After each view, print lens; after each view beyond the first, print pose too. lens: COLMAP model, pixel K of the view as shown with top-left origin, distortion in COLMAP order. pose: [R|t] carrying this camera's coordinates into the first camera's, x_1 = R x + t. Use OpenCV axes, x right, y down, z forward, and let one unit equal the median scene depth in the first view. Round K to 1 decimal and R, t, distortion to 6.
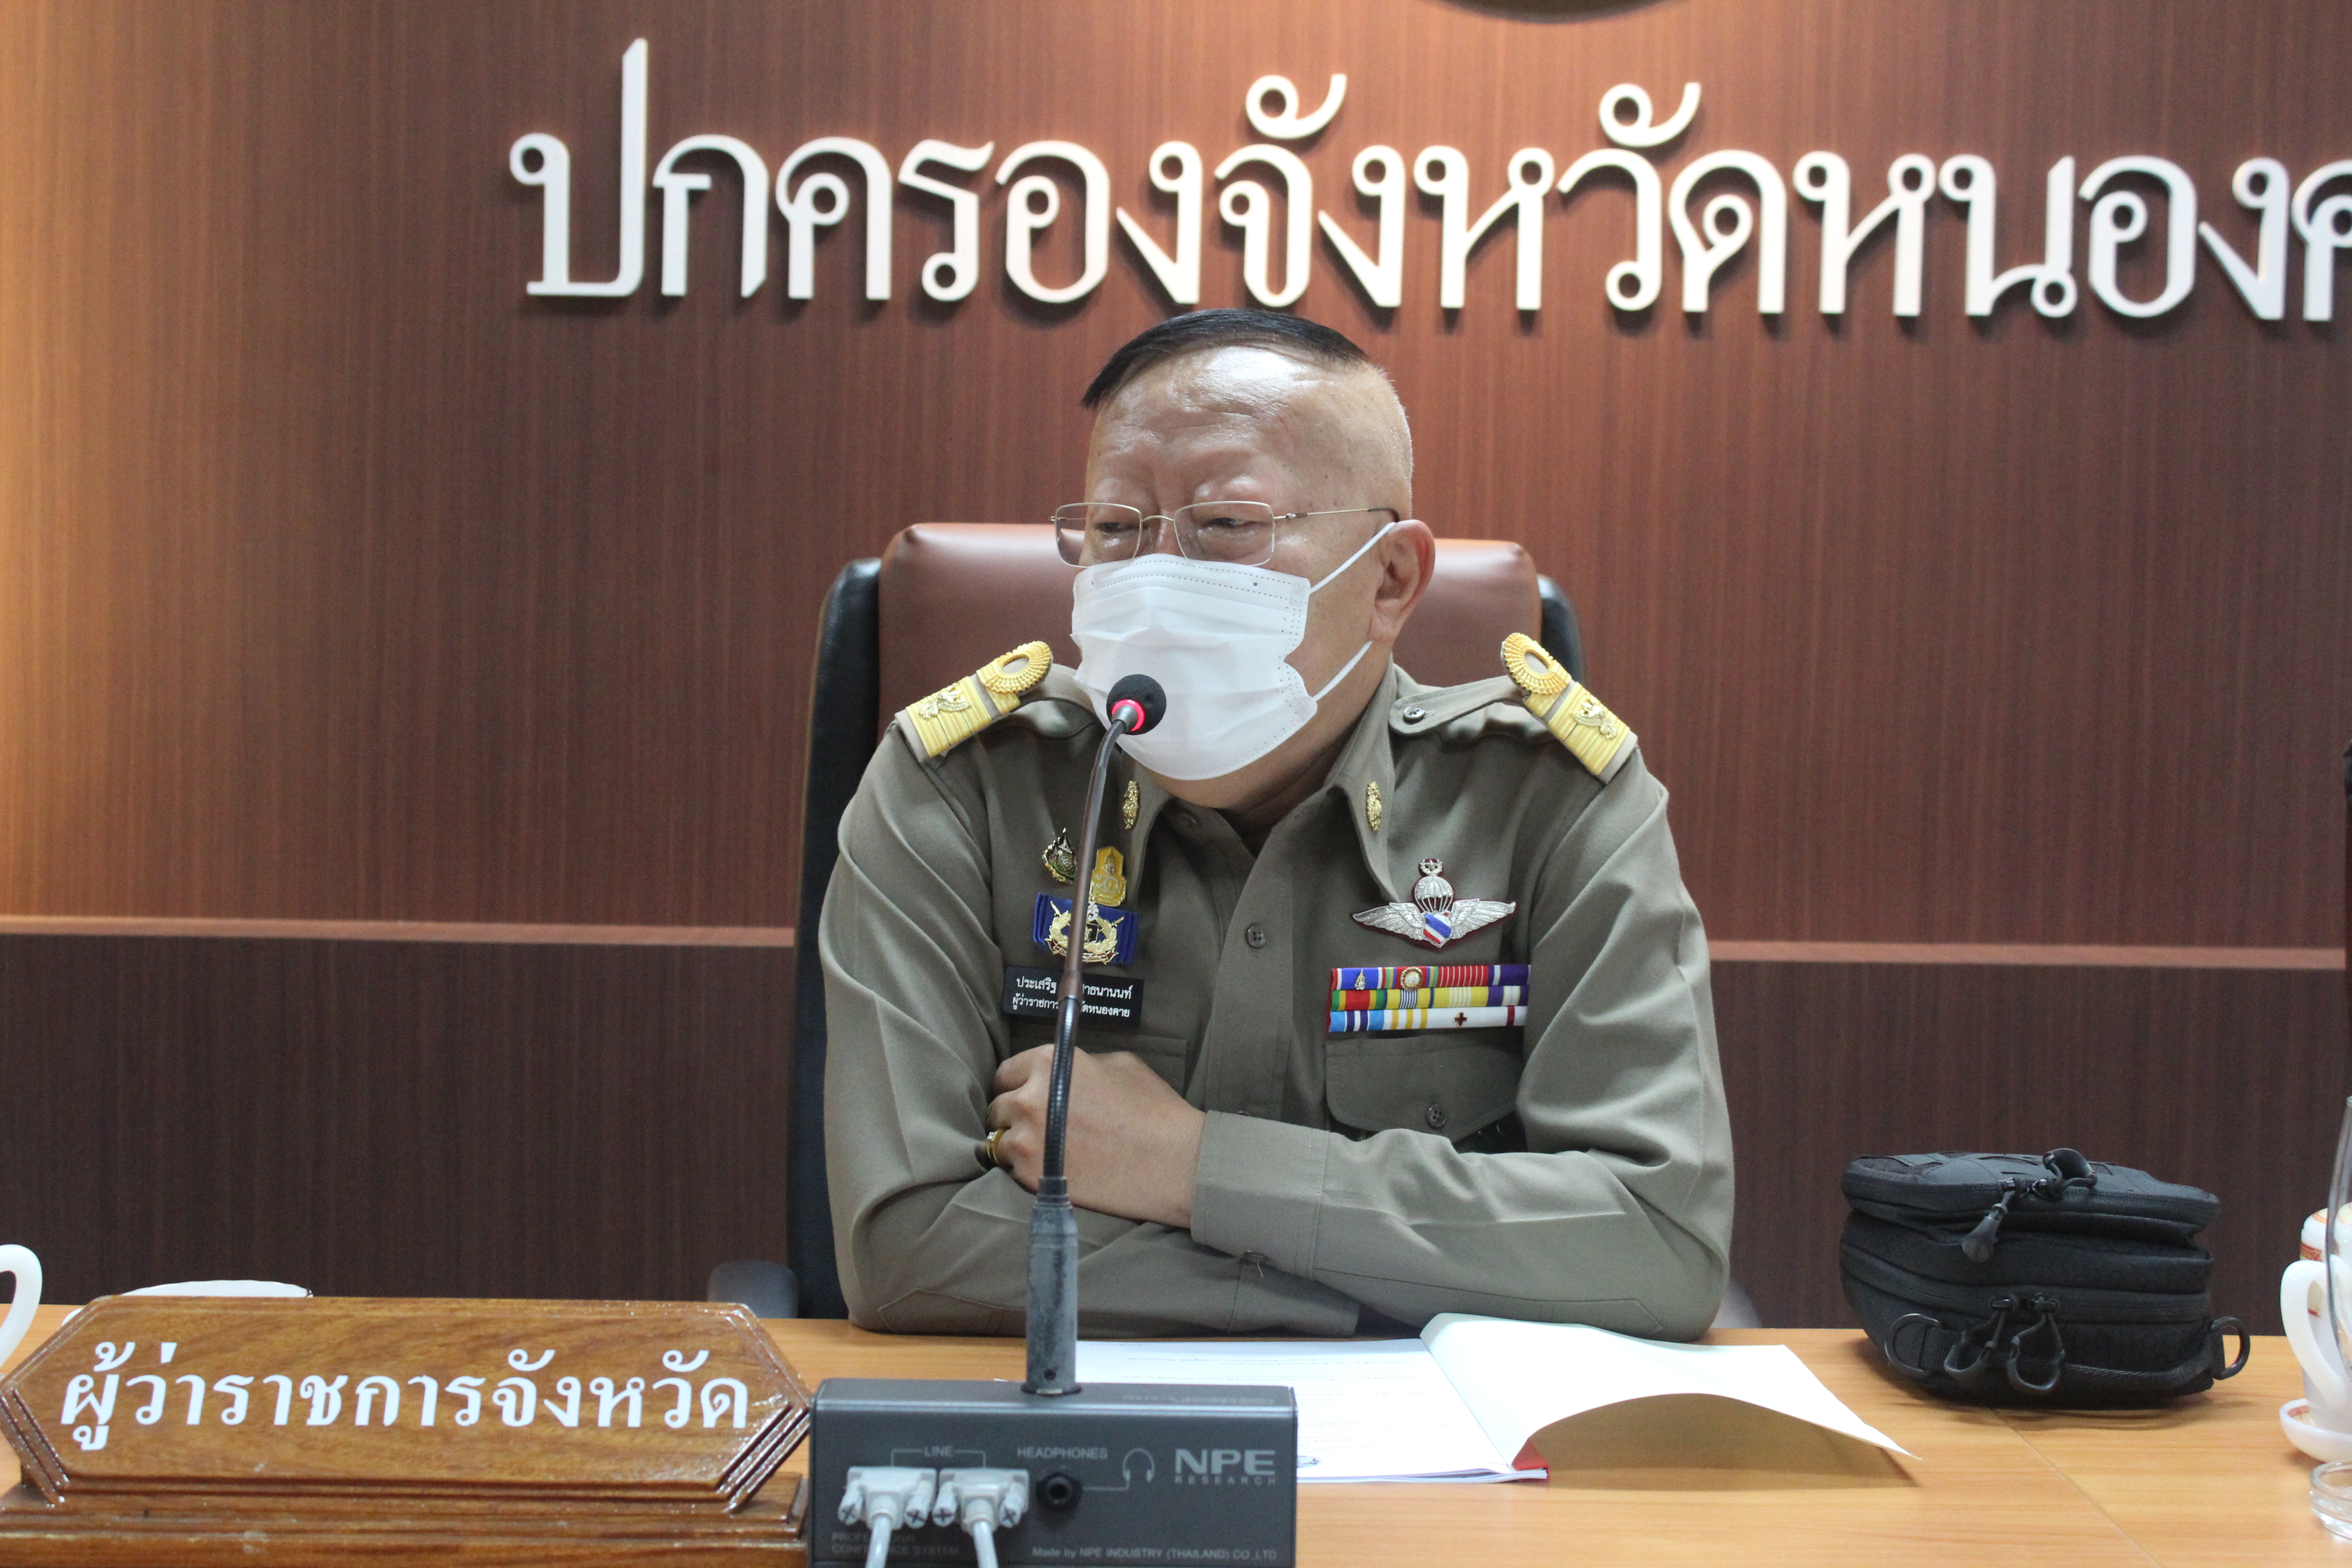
lens RADIAL K [[3583.2, 0, 1203.3], [0, 3583.2, 727.4], [0, 0, 1]] dist [0.021630, 0.000000]
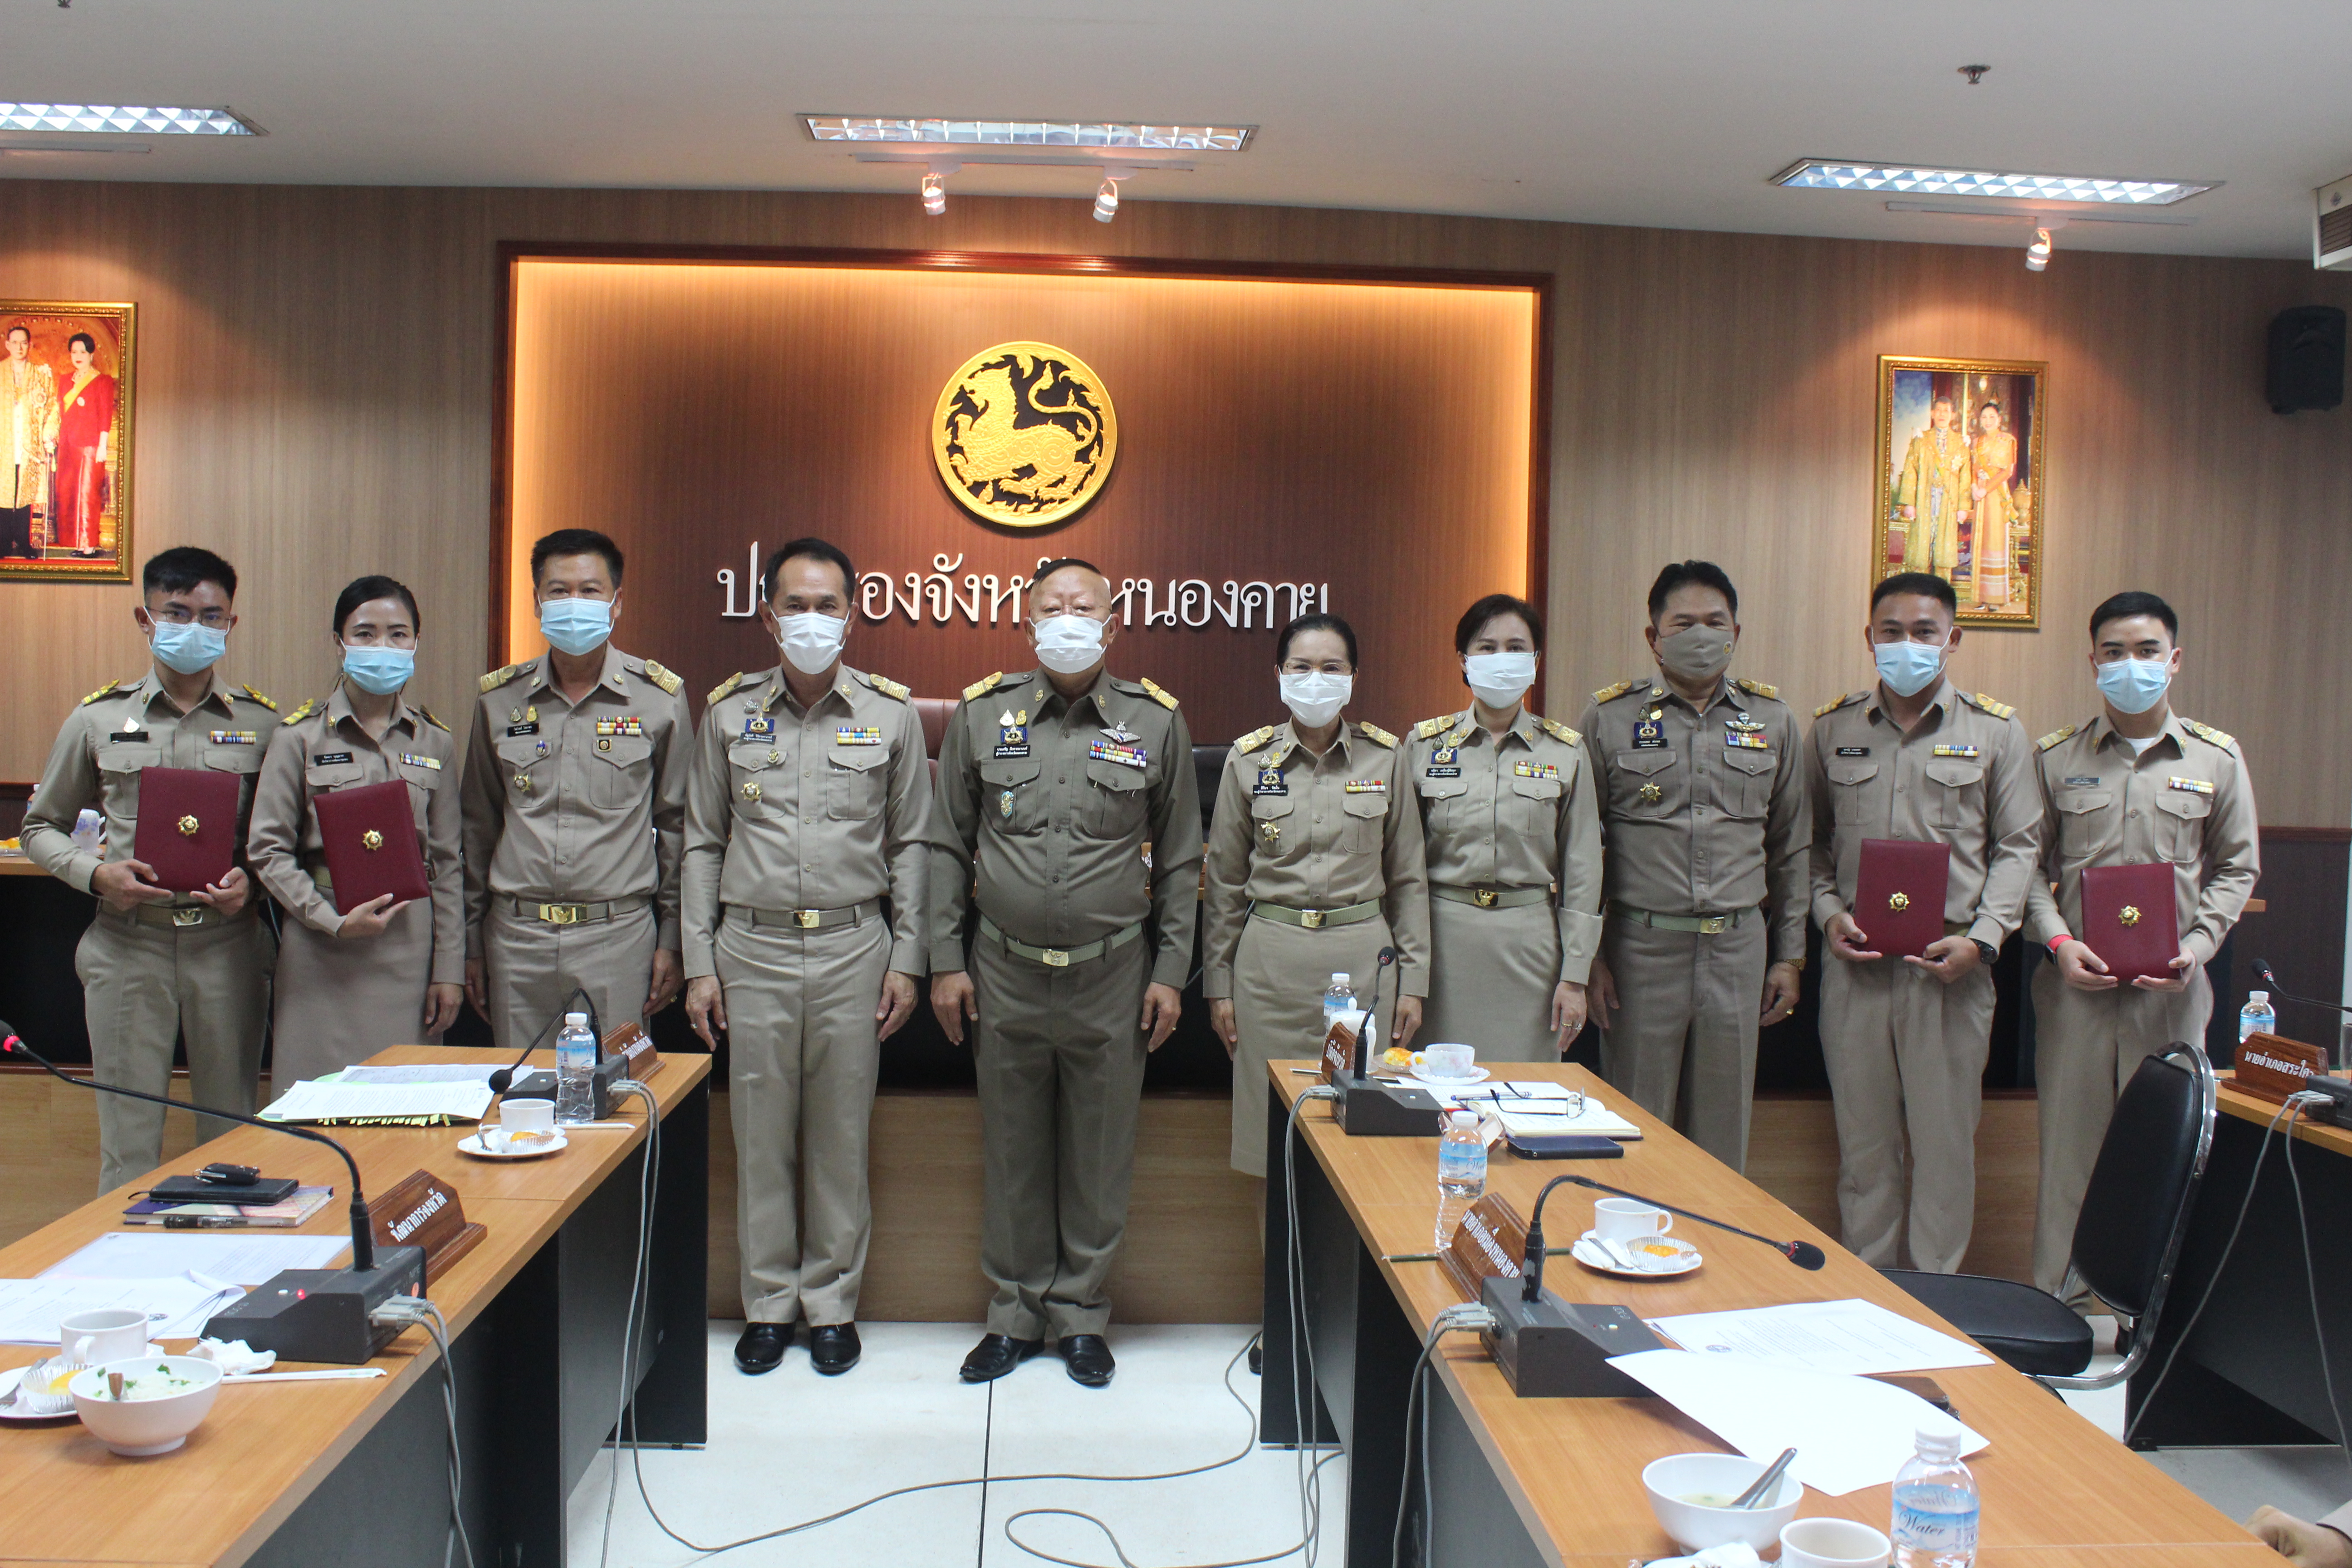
lens RADIAL K [[2151.2, 0, 1141.0], [0, 2151.2, 742.3], [0, 0, 1]] dist [-0.090882, 0.081057]
pose [[0.999517, 0.007302, 0.030200, 0.148846], [-0.007116, 0.999955, -0.006254, 0.009106], [-0.030245, 0.006036, 0.999524, -1.045753]]
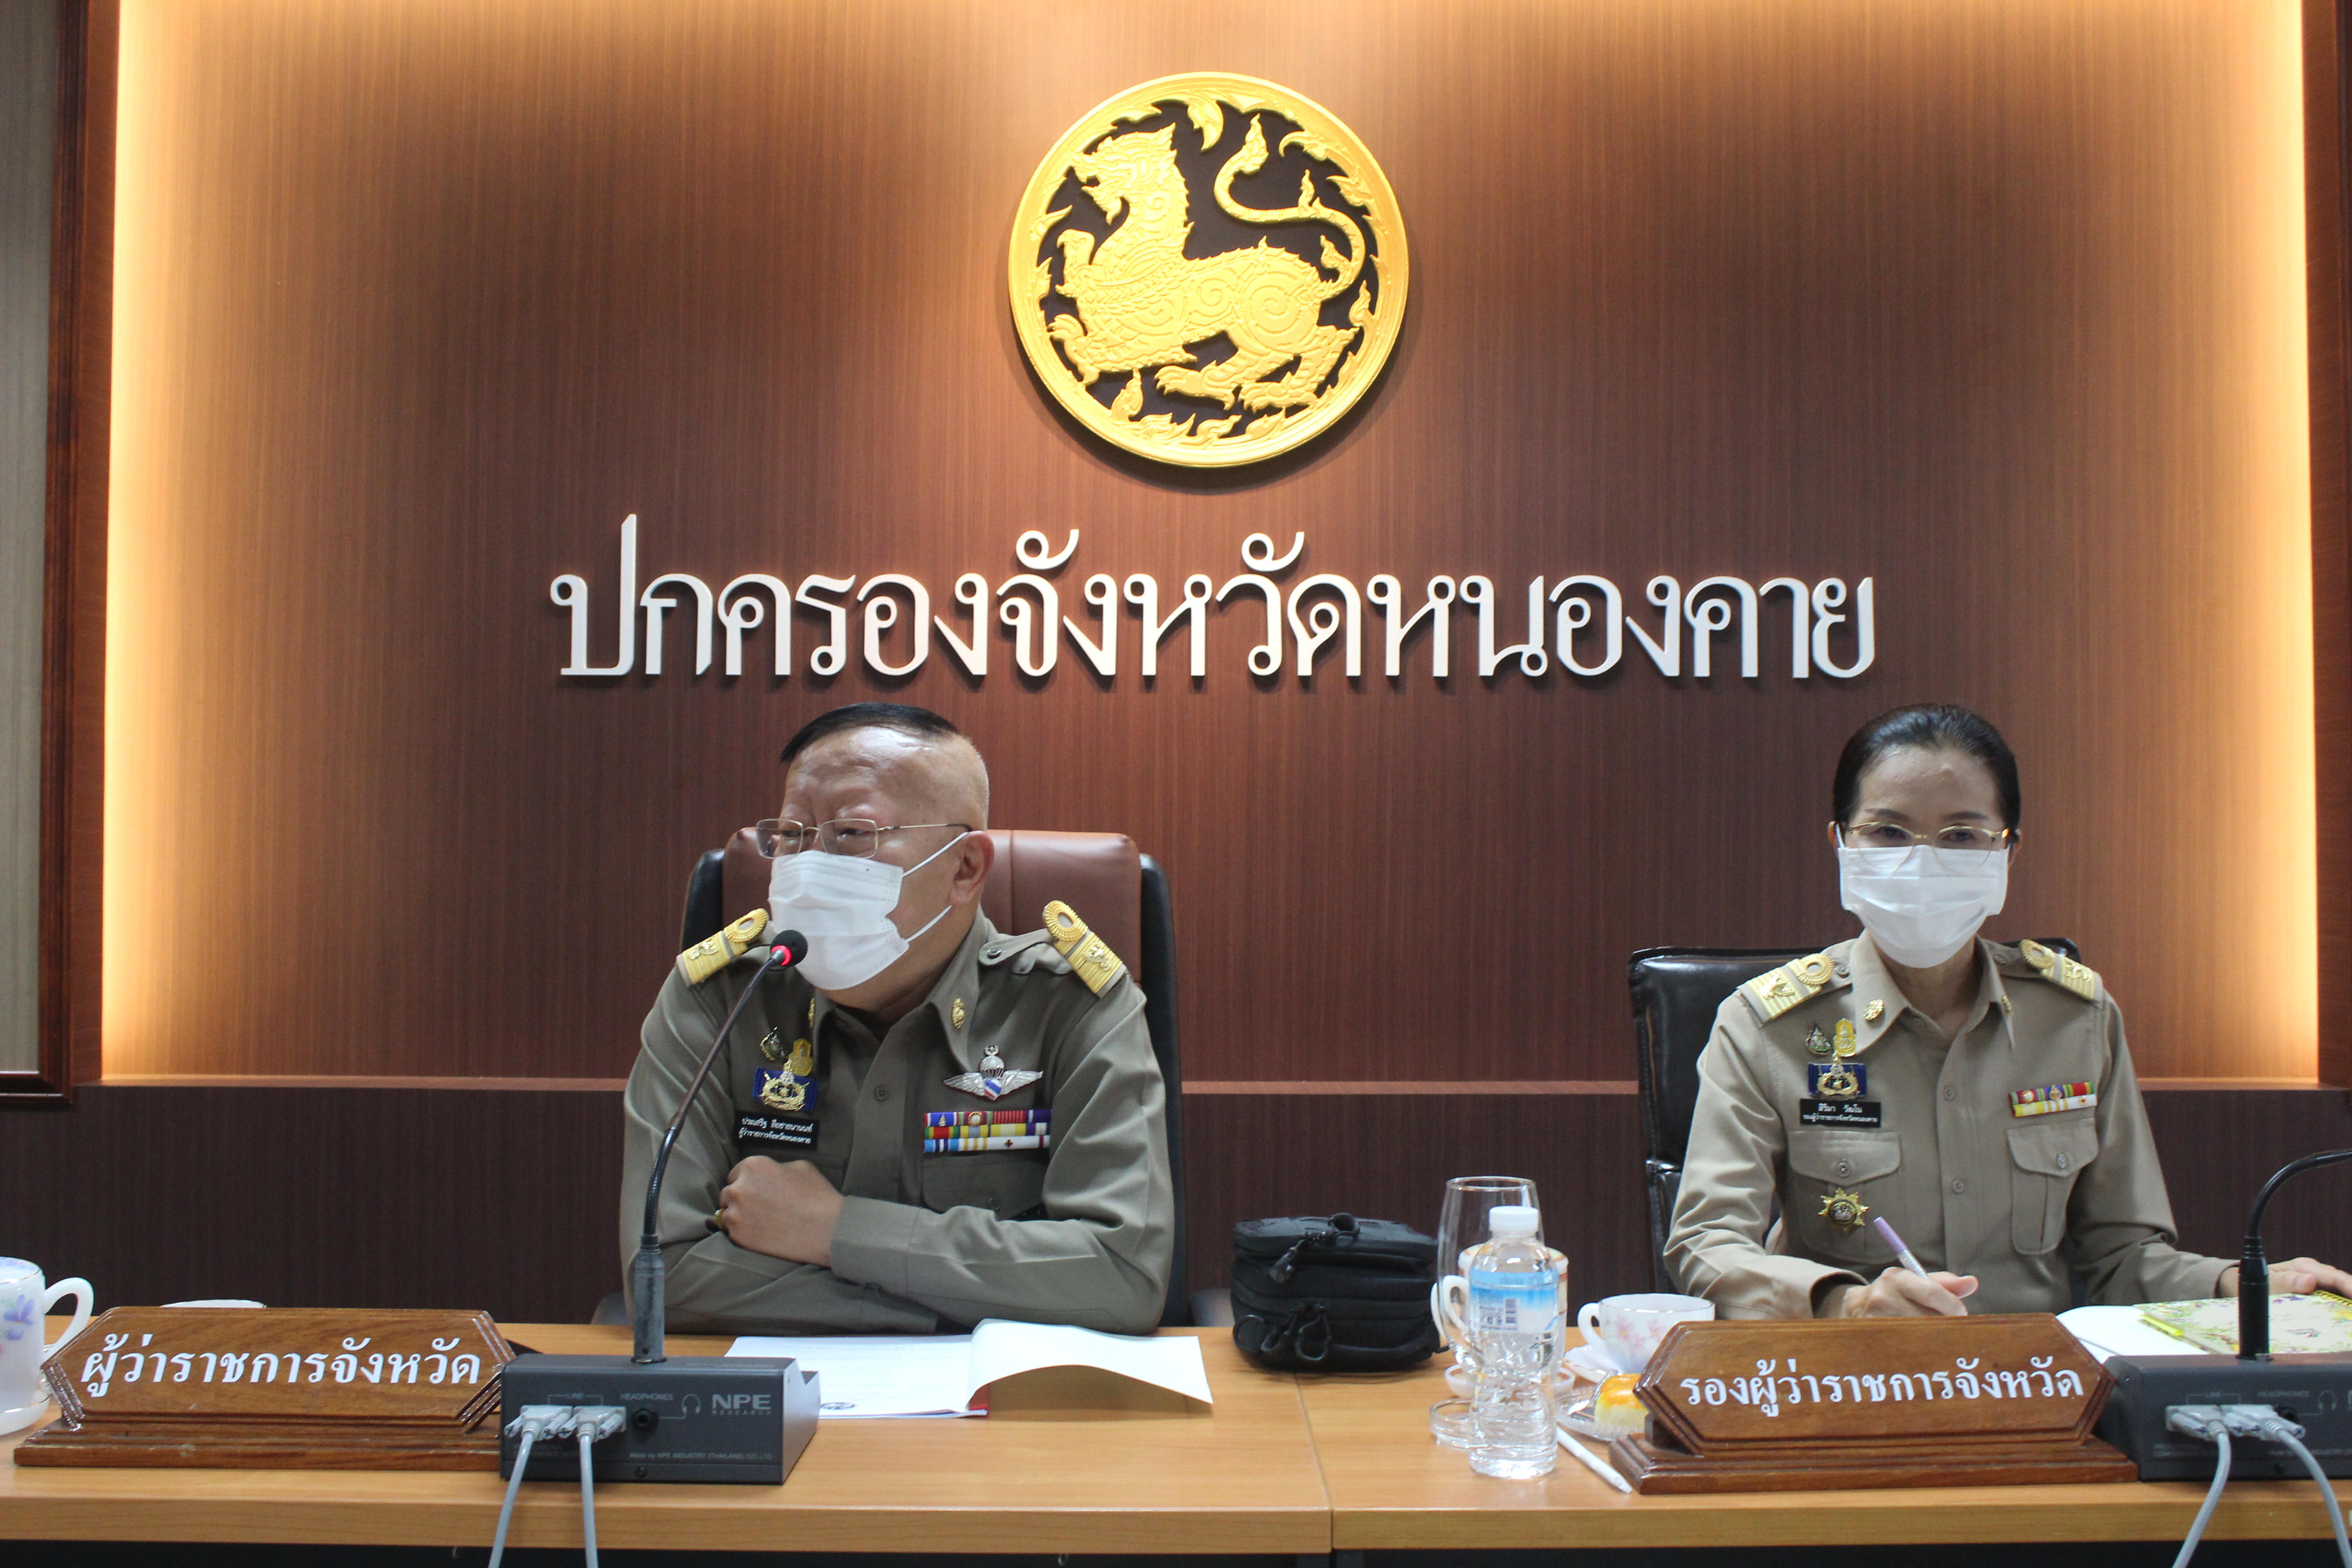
lens RADIAL K [[2473.1, 0, 1156.1], [0, 2473.1, 746.8], [0, 0, 1]] dist [-0.047636, 0.000000]
pose [[0.999836, -0.012951, -0.012698, 0.086003], [0.011977, 0.997188, -0.073979, -0.006467], [0.013620, 0.073815, 0.997179, -0.072371]]
